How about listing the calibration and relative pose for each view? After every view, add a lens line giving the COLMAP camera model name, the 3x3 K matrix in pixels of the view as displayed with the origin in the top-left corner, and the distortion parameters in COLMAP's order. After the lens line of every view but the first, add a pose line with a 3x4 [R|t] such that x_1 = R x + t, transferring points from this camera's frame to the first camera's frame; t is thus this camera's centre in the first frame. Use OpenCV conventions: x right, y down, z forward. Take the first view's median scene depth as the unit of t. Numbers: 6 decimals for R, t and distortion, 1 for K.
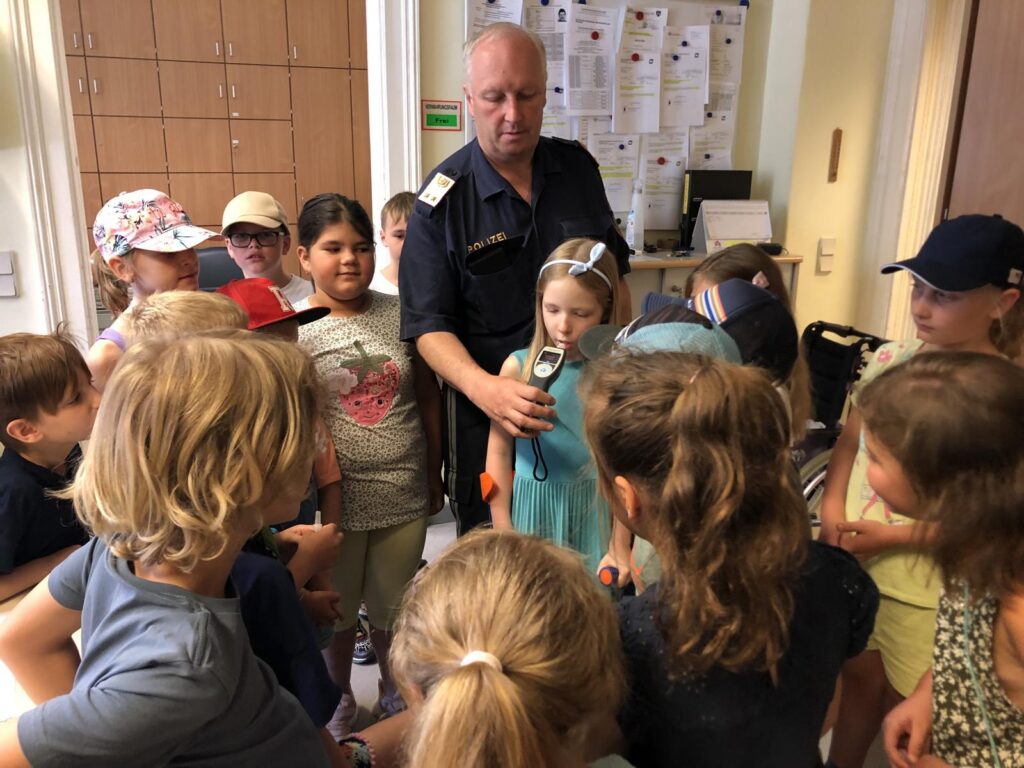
lens RADIAL K [[837.3, 0, 512.0], [0, 837.3, 384.0], [0, 0, 1]] dist [-0.009068, -0.000784]
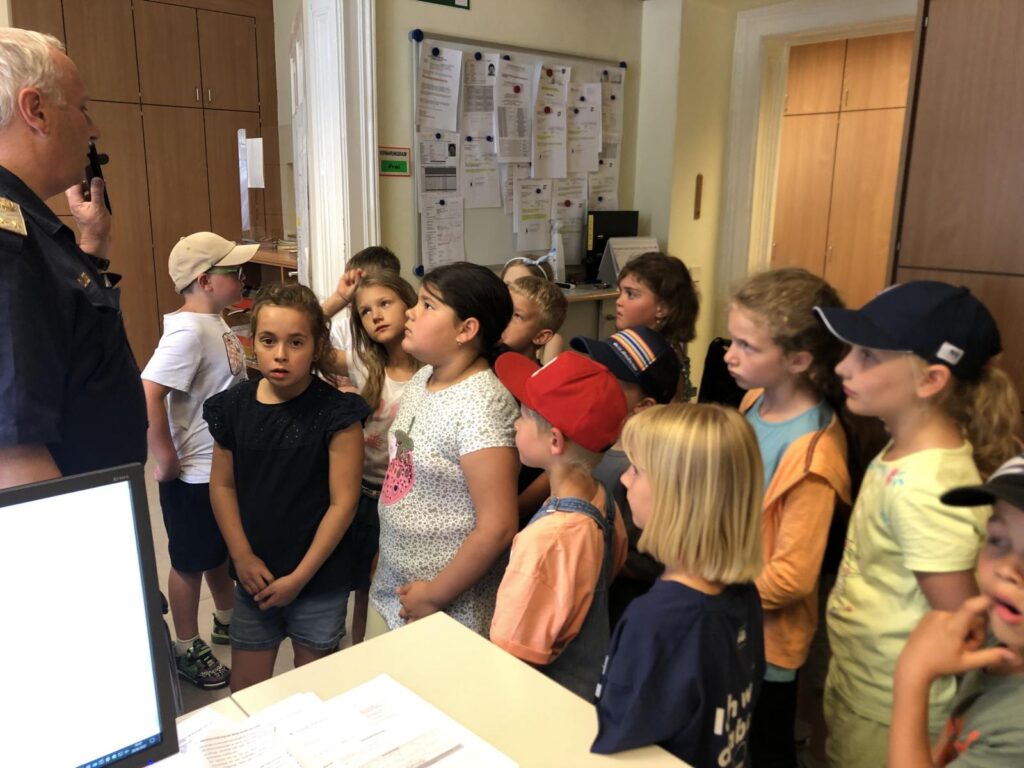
lens RADIAL K [[837.3, 0, 512.0], [0, 837.3, 384.0], [0, 0, 1]] dist [-0.009068, -0.000784]
pose [[0.933093, -0.087359, 0.348863, -0.302540], [0.103736, 0.994196, -0.028502, -0.007800], [-0.344349, 0.062785, 0.936740, 0.013195]]
